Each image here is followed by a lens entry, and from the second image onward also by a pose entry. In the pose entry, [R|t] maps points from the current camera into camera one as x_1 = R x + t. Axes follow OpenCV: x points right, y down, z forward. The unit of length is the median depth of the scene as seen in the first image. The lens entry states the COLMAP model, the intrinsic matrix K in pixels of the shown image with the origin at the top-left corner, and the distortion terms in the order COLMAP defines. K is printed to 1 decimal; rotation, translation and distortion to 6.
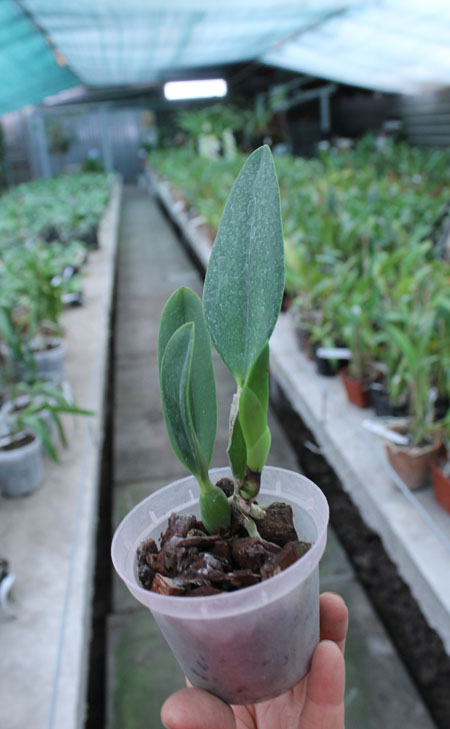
lens RADIAL K [[663.9, 0, 225.0], [0, 663.9, 364.5], [0, 0, 1]] dist [-0.105716, 0.000259]
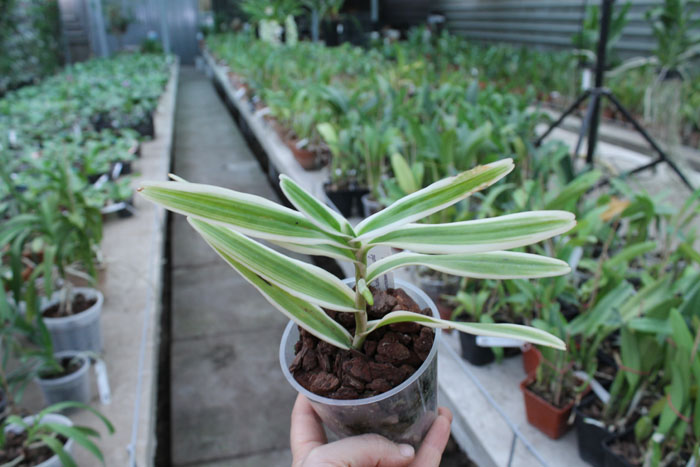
lens RADIAL K [[592.1, 0, 350.0], [0, 592.1, 233.5], [0, 0, 1]] dist [-0.160982, 0.145678]
pose [[0.991238, 0.003501, 0.132042, -0.020148], [-0.004706, 0.999950, 0.008814, -0.038727], [-0.132004, -0.009358, 0.991205, 0.120735]]
